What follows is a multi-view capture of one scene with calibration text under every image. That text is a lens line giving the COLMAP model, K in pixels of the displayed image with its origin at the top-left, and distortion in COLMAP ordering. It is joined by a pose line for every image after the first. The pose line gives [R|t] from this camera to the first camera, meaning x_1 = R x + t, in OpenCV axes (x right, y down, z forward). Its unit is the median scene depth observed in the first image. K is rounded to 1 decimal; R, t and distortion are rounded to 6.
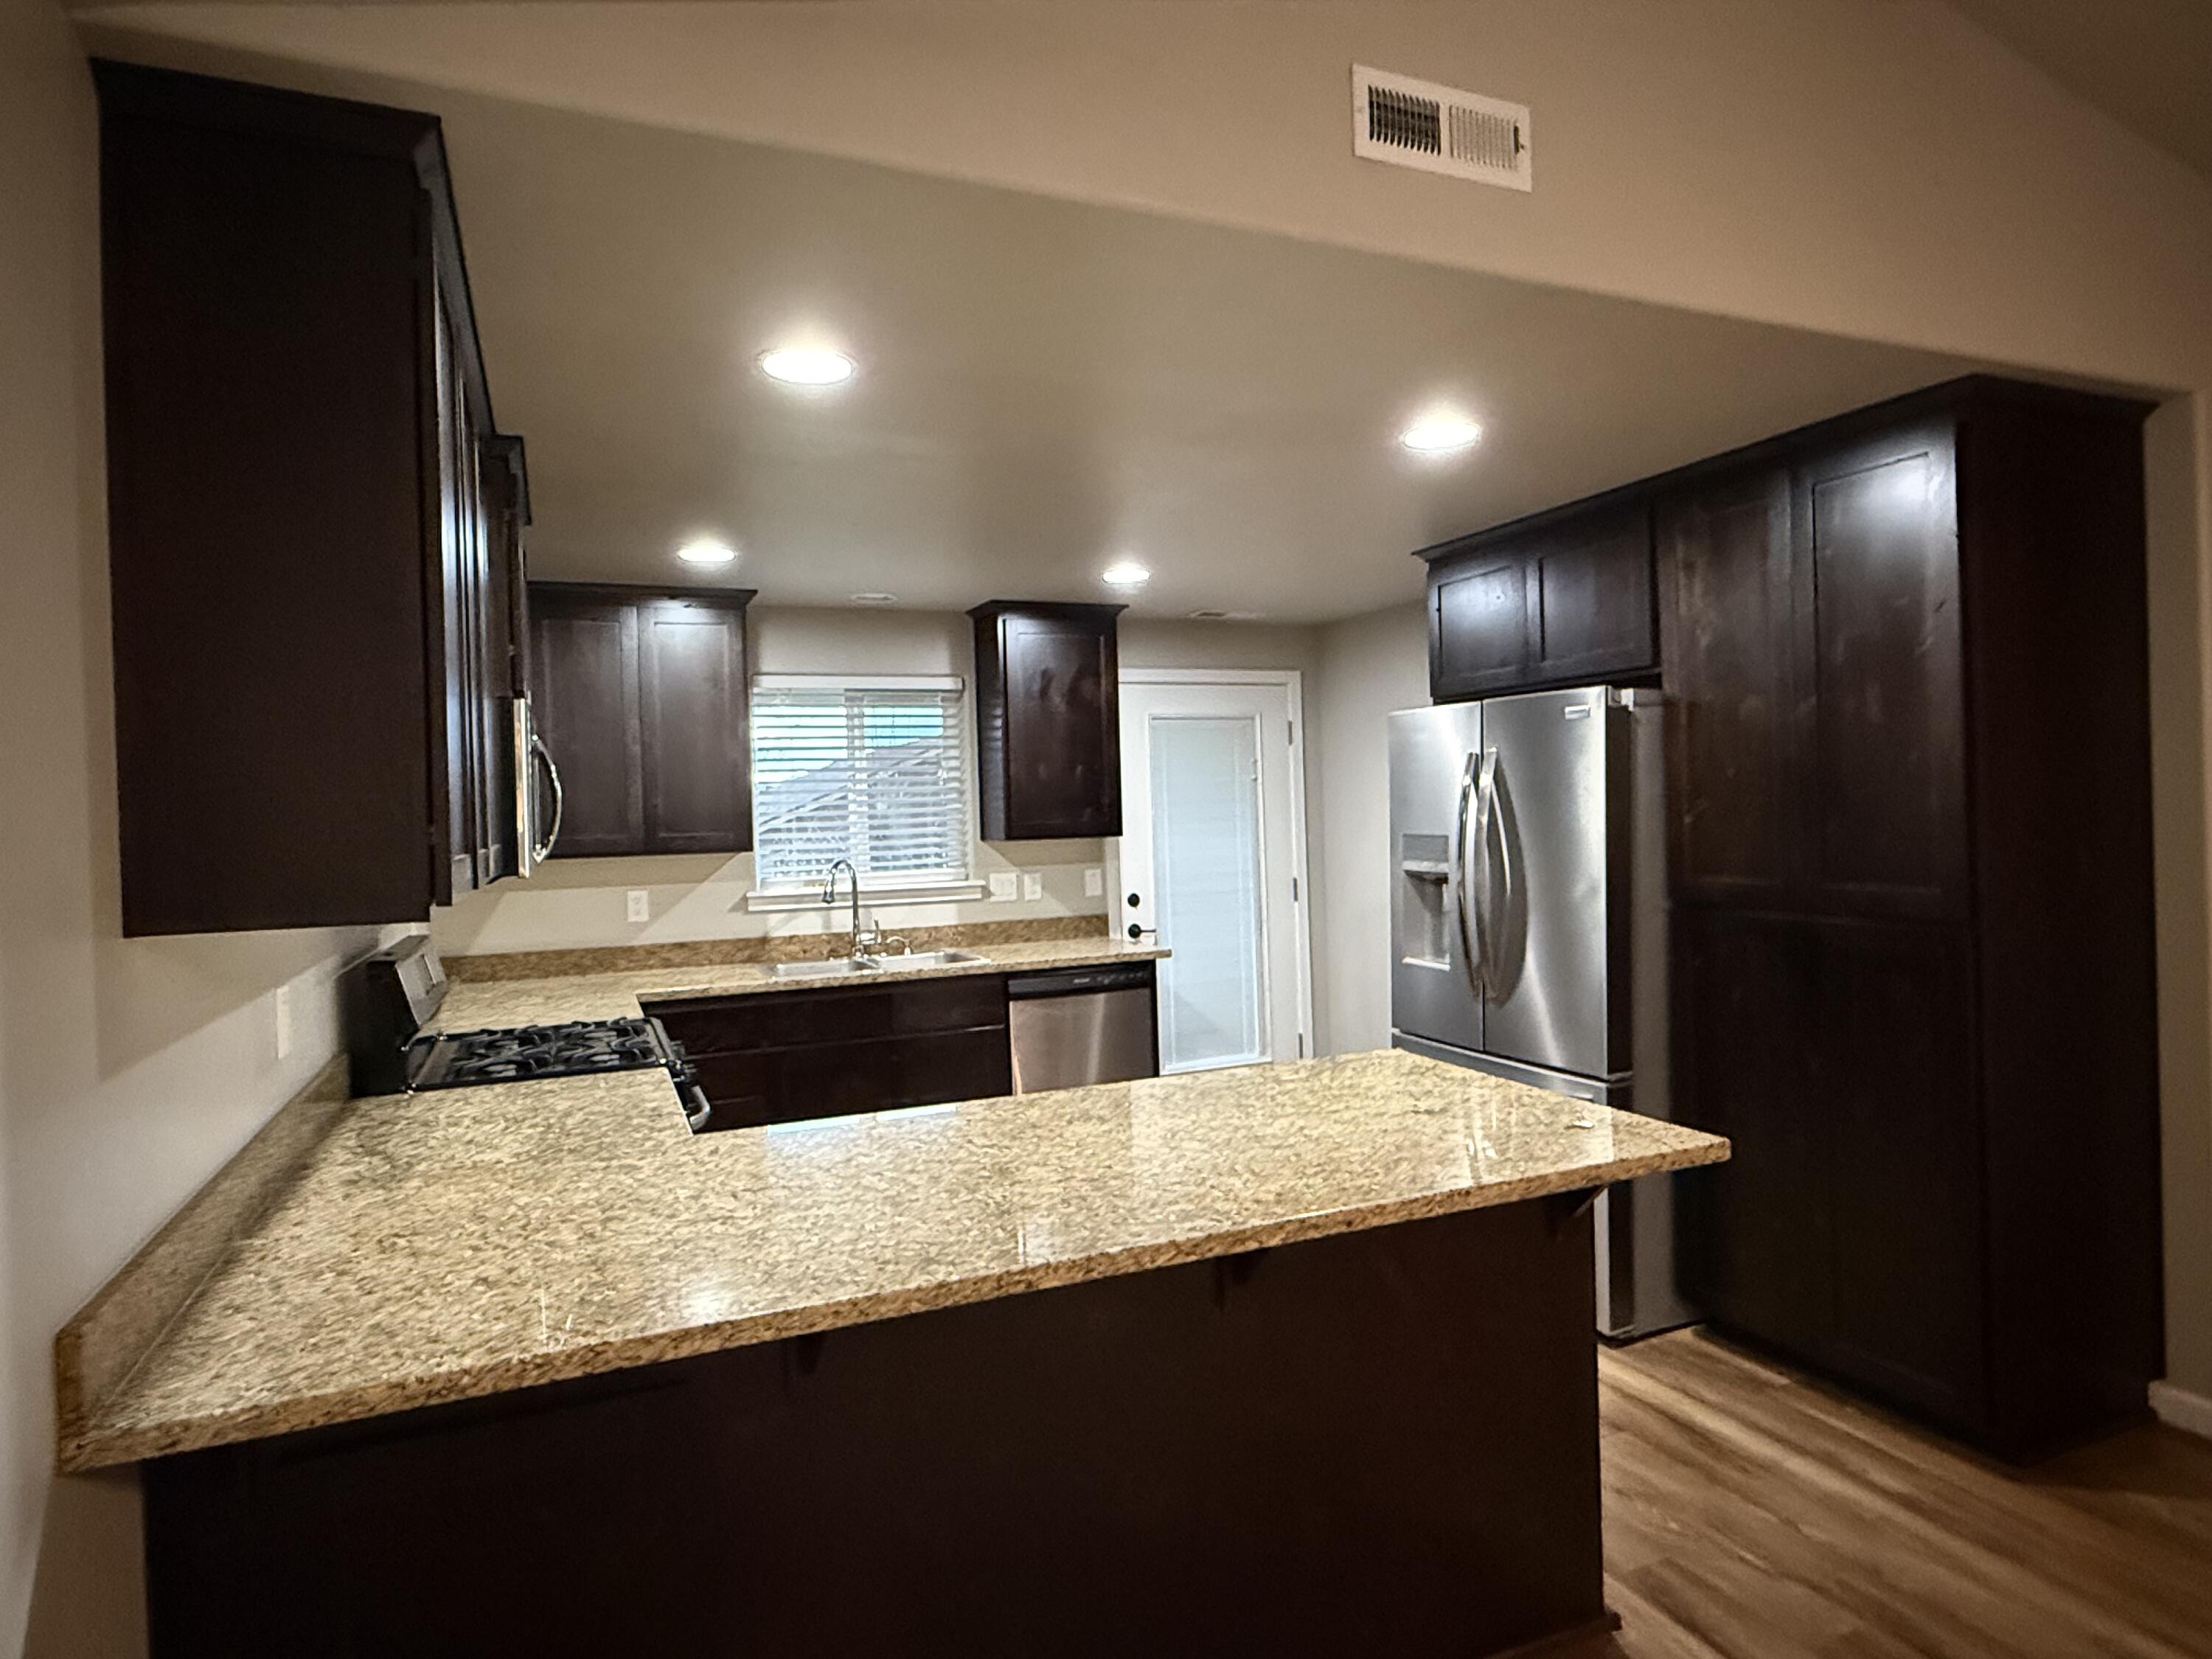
lens RADIAL K [[1260.2, 0, 1097.0], [0, 1260.2, 811.1], [0, 0, 1]] dist [0.003809, -0.007784]
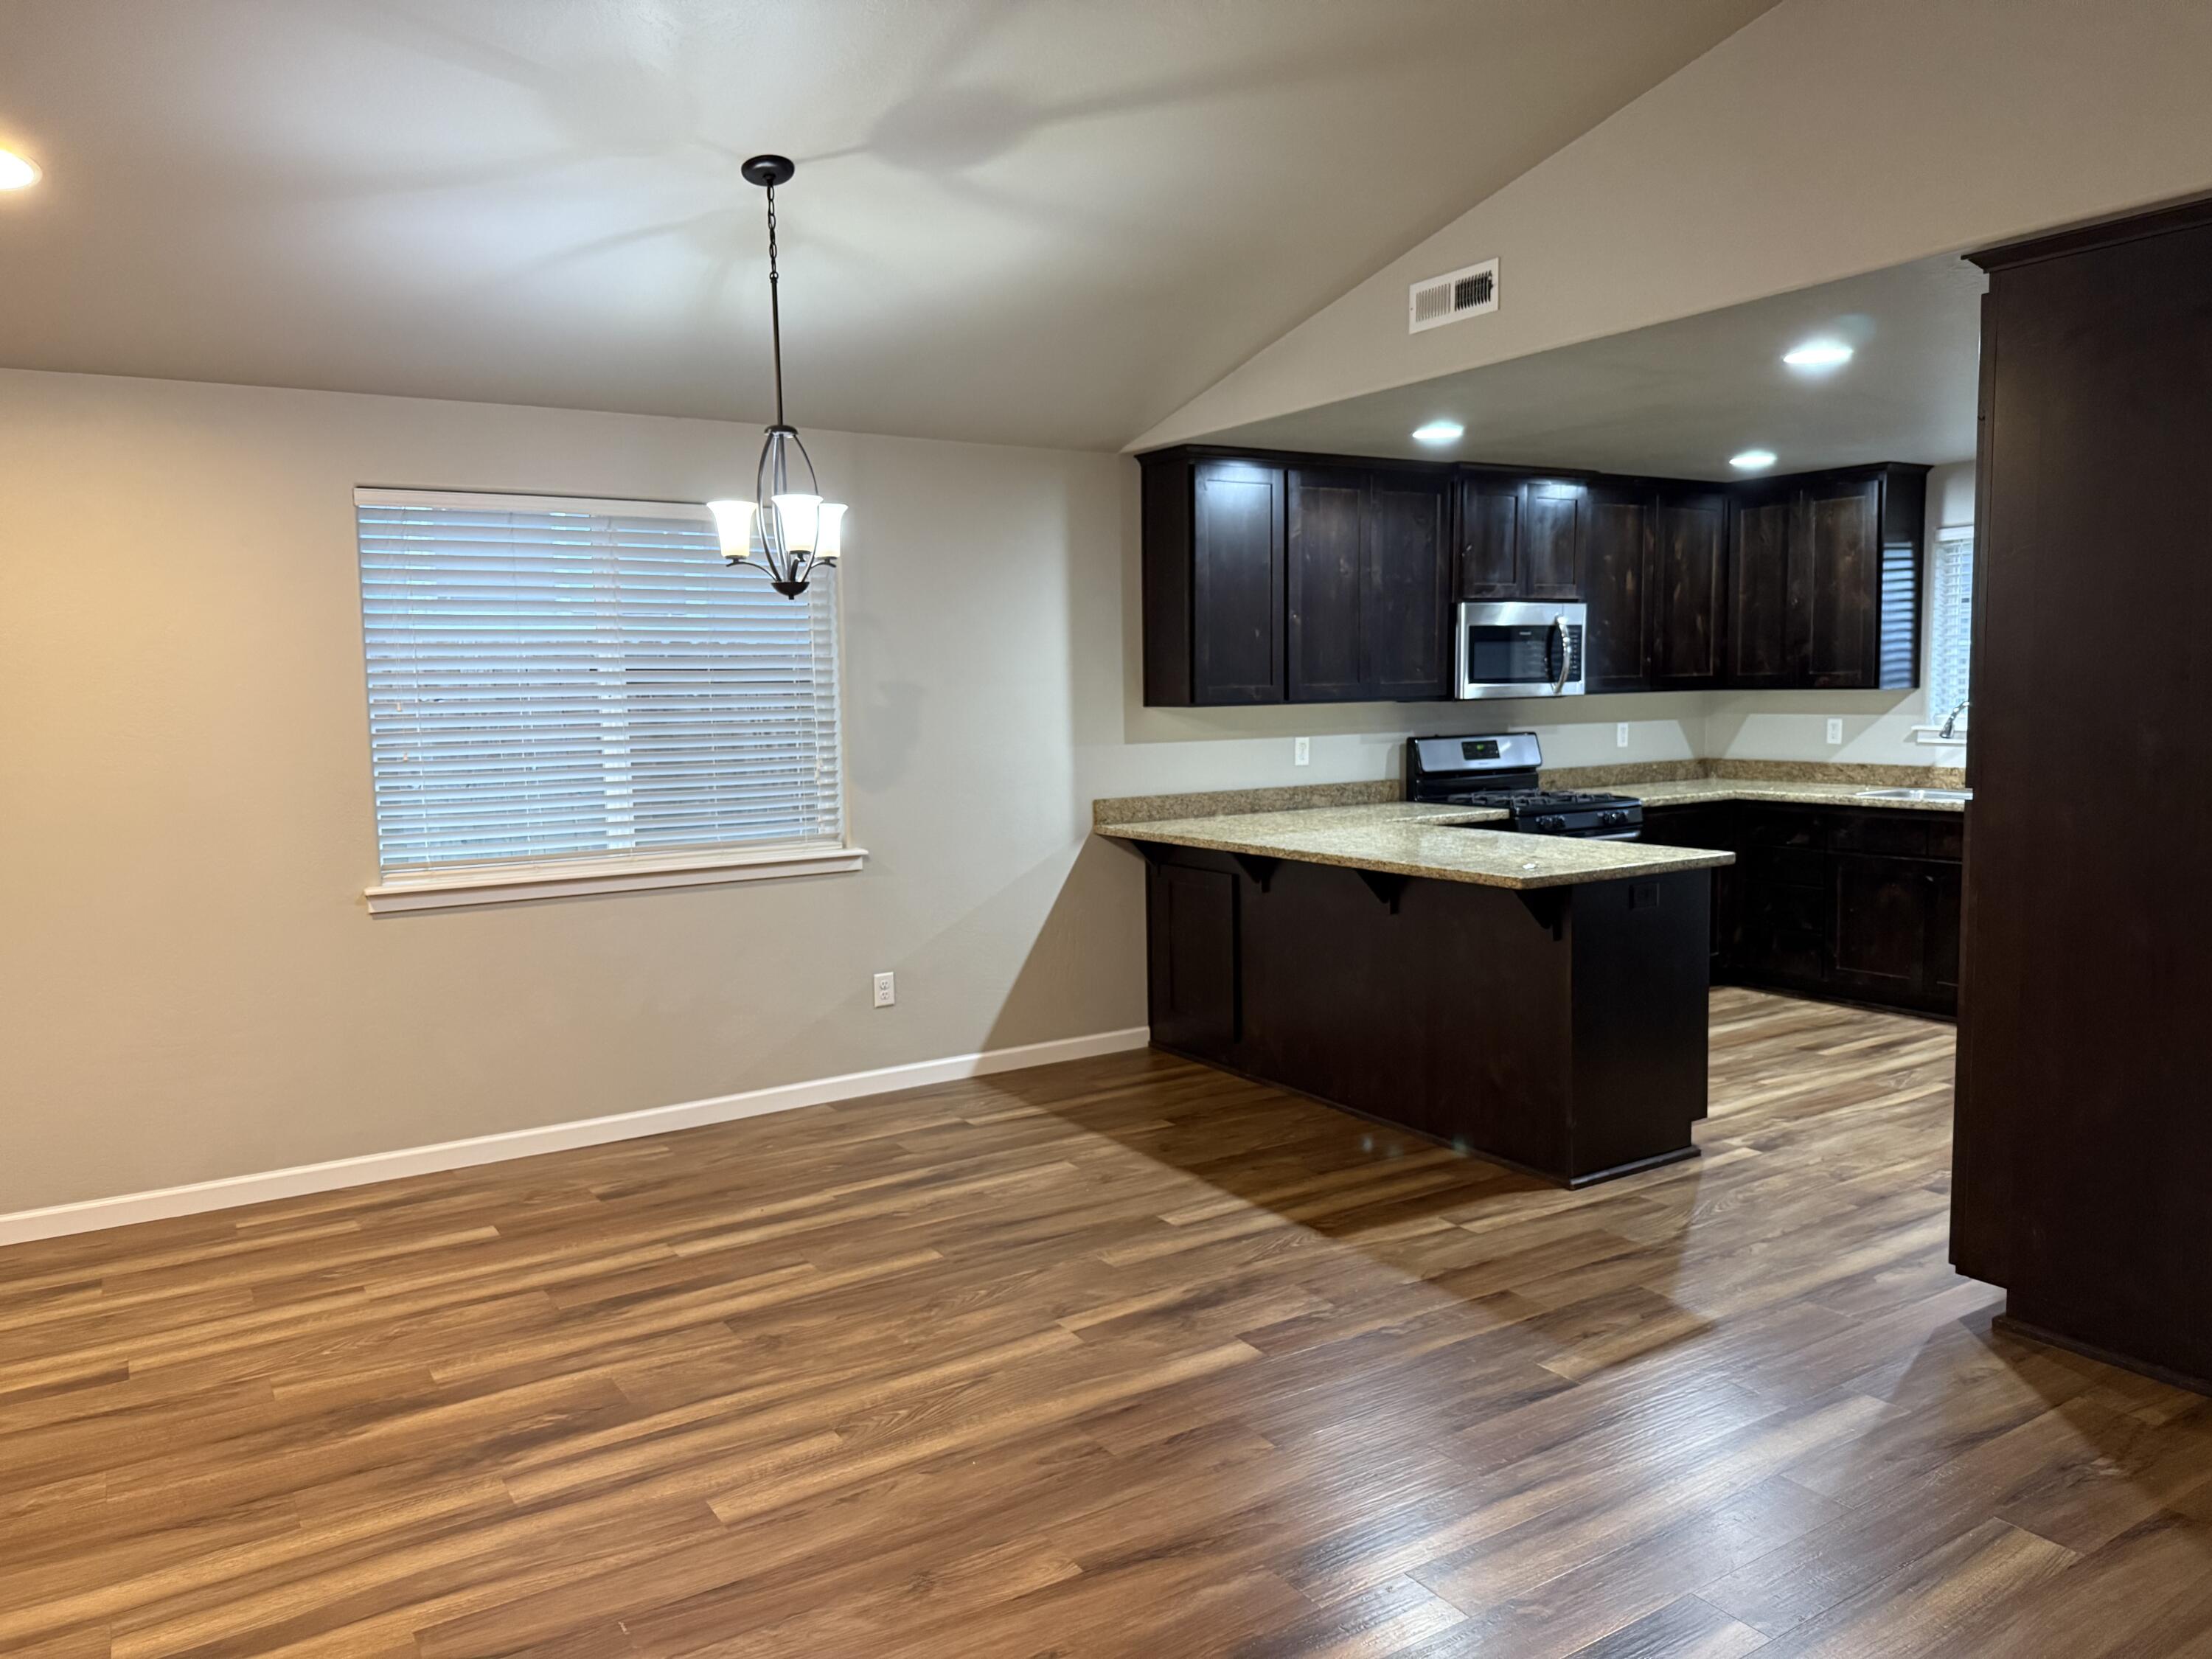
lens RADIAL K [[1542.4, 0, 1092.7], [0, 1542.4, 832.5], [0, 0, 1]] dist [0.037349, -0.045220]
pose [[0.161522, 0.122804, -0.979199, 1.014058], [0.014309, 0.991832, 0.126748, -0.028597], [0.986765, -0.034484, 0.158446, 0.047330]]
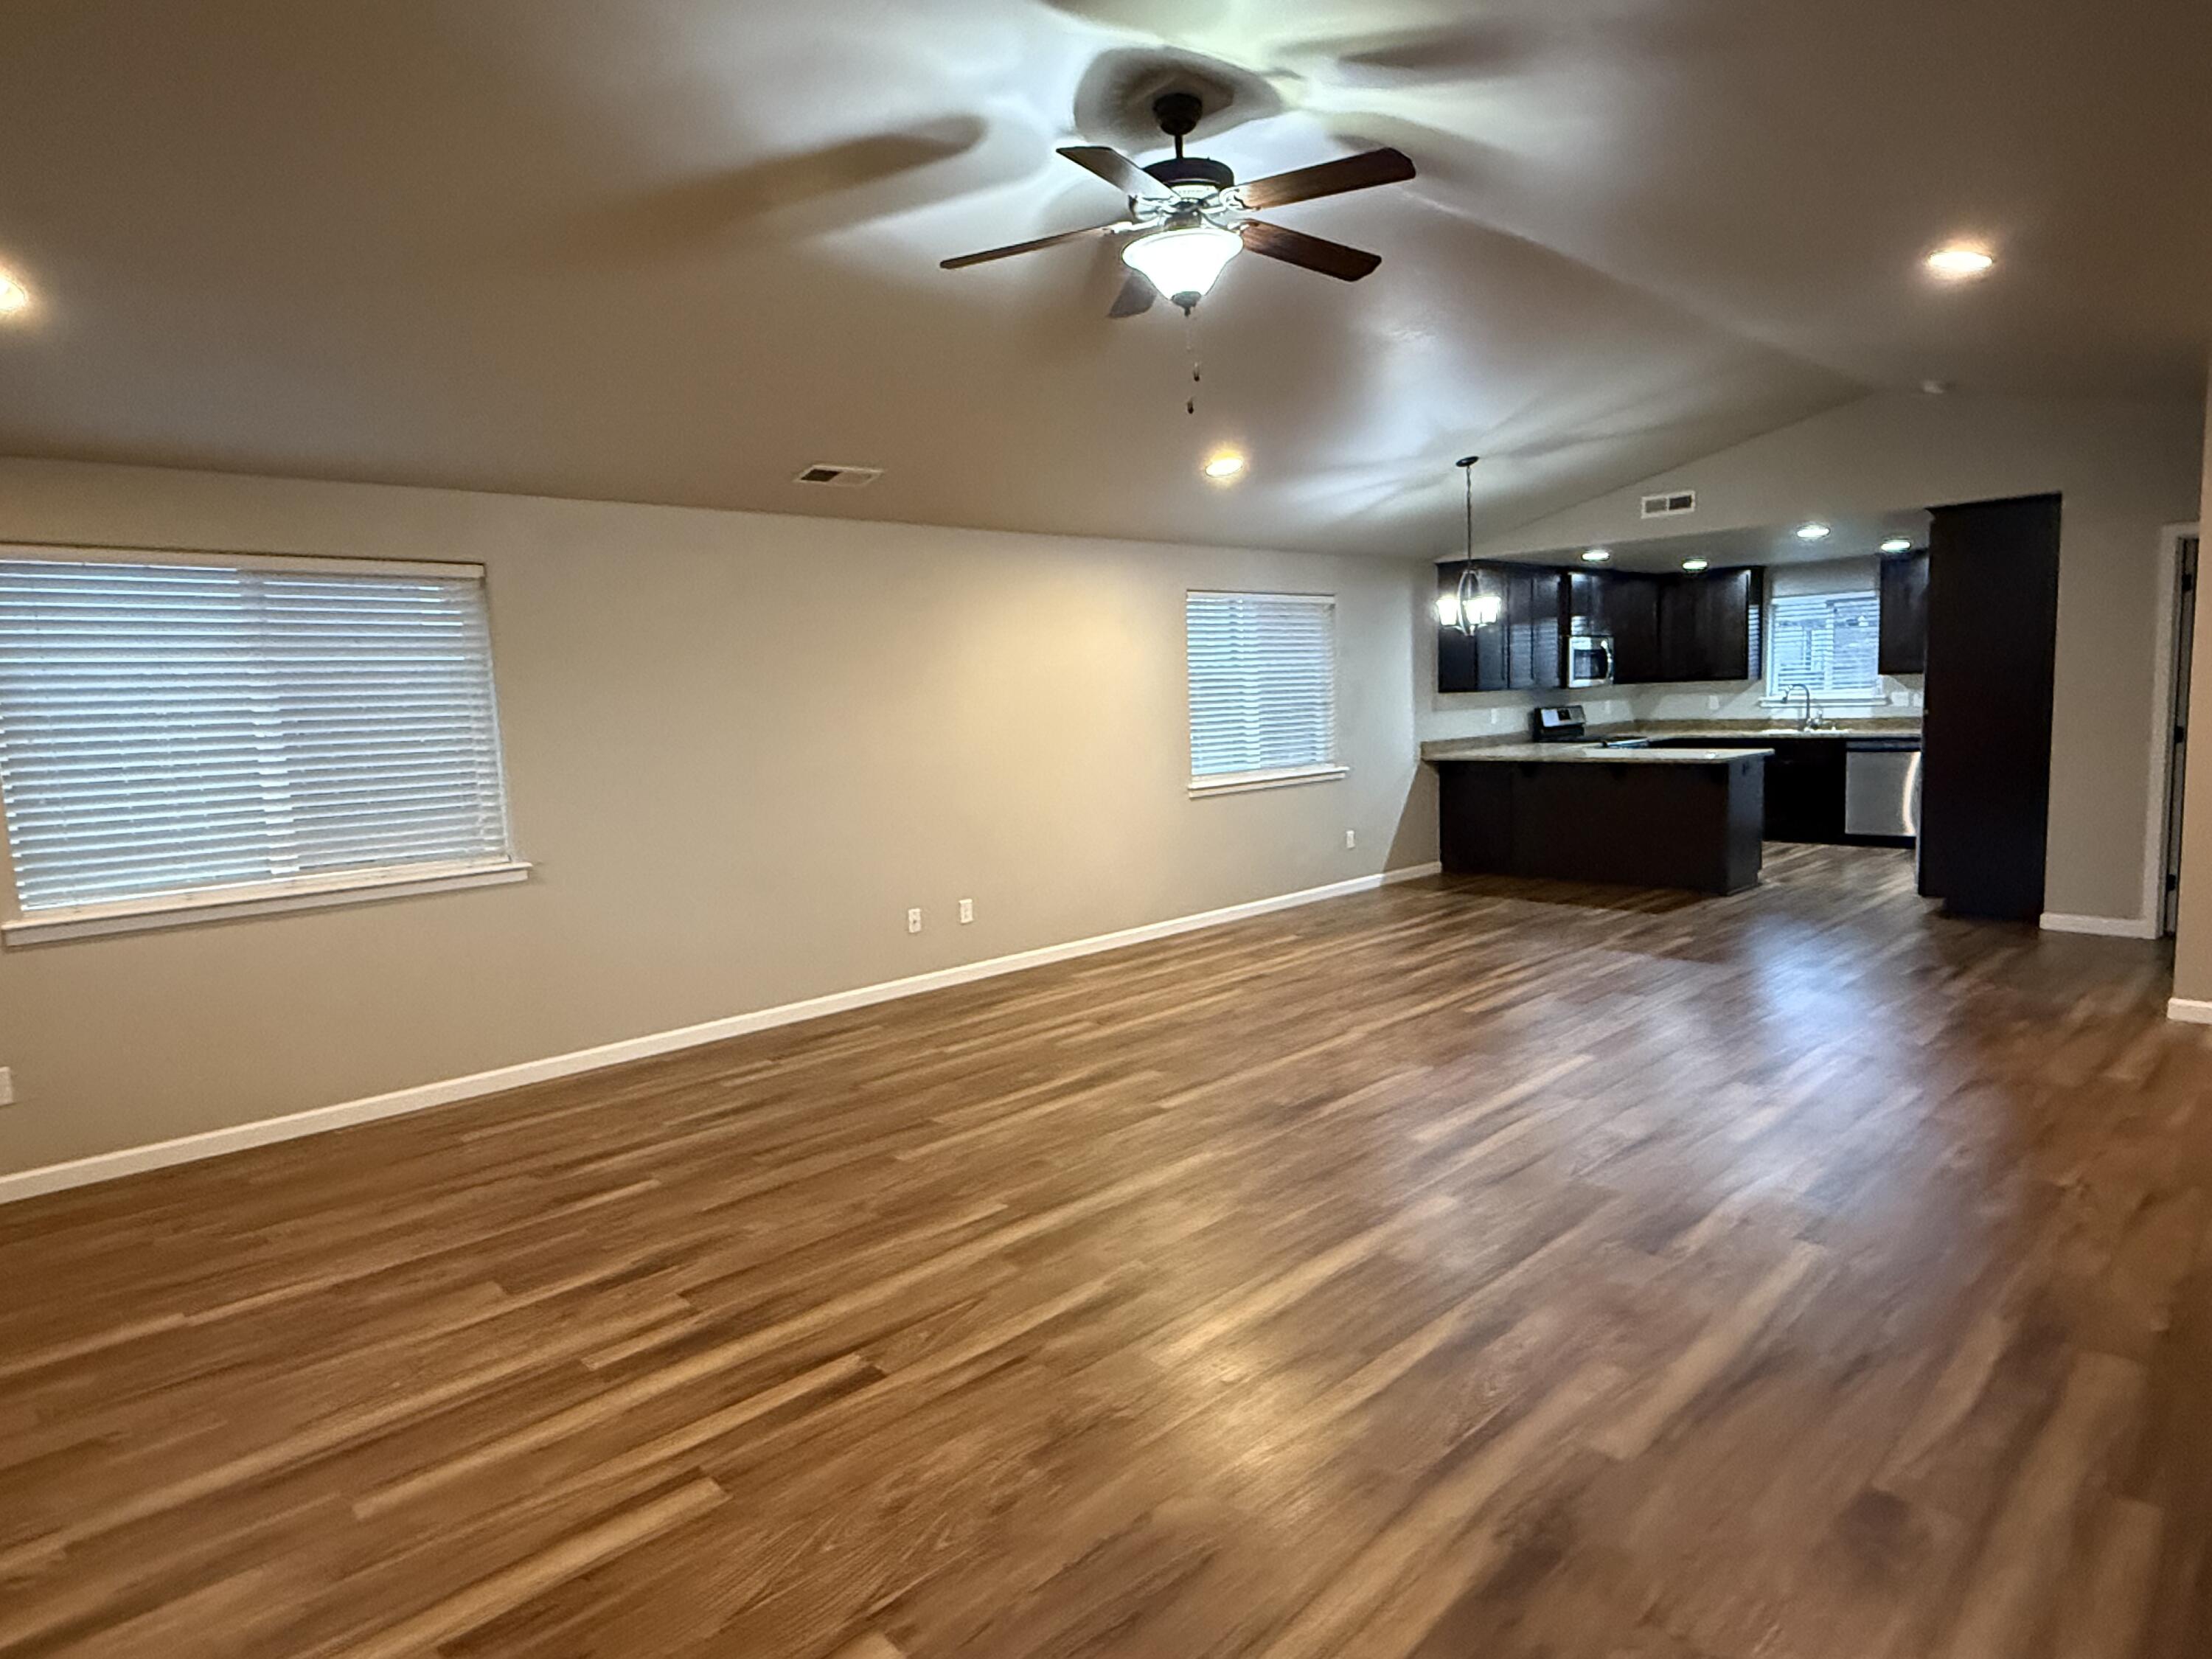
lens RADIAL K [[1260.2, 0, 1115.4], [0, 1260.2, 831.6], [0, 0, 1]] dist [0.003809, -0.007784]
pose [[0.357399, 0.121394, -0.926029, 1.455330], [0.028083, 0.989672, 0.140575, -0.048574], [0.933529, -0.076247, 0.350299, -0.892726]]
